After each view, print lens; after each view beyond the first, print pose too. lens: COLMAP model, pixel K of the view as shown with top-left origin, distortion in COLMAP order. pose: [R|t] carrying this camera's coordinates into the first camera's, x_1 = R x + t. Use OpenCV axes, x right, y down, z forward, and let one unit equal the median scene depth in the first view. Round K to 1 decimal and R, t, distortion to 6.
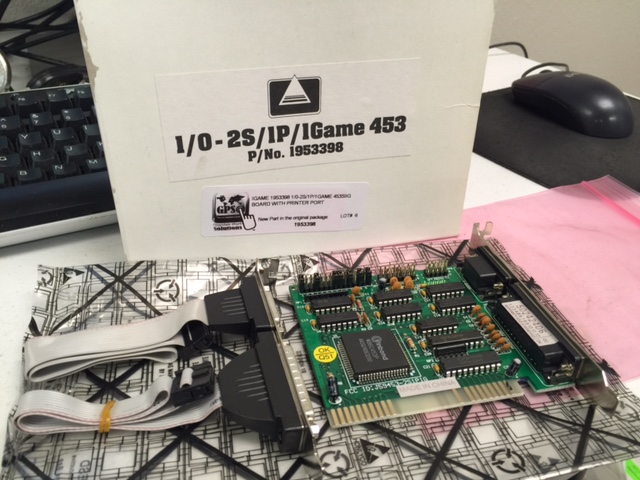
lens RADIAL K [[556.8, 0, 319.7], [0, 556.8, 239.5], [0, 0, 1]] dist [0.052499, -0.118939]
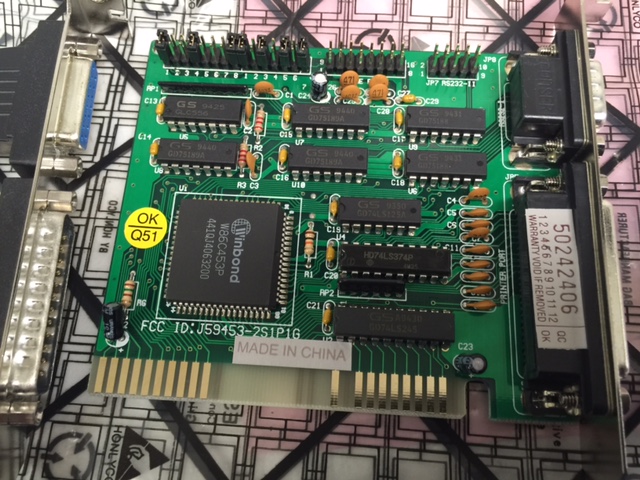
lens RADIAL K [[556.8, 0, 322.7], [0, 556.8, 242.1], [0, 0, 1]] dist [0.052499, -0.118939]
pose [[0.956454, 0.262295, -0.128055, 0.252391], [-0.117019, 0.746494, 0.655021, -0.163136], [0.267401, -0.611513, 0.744681, 0.649880]]
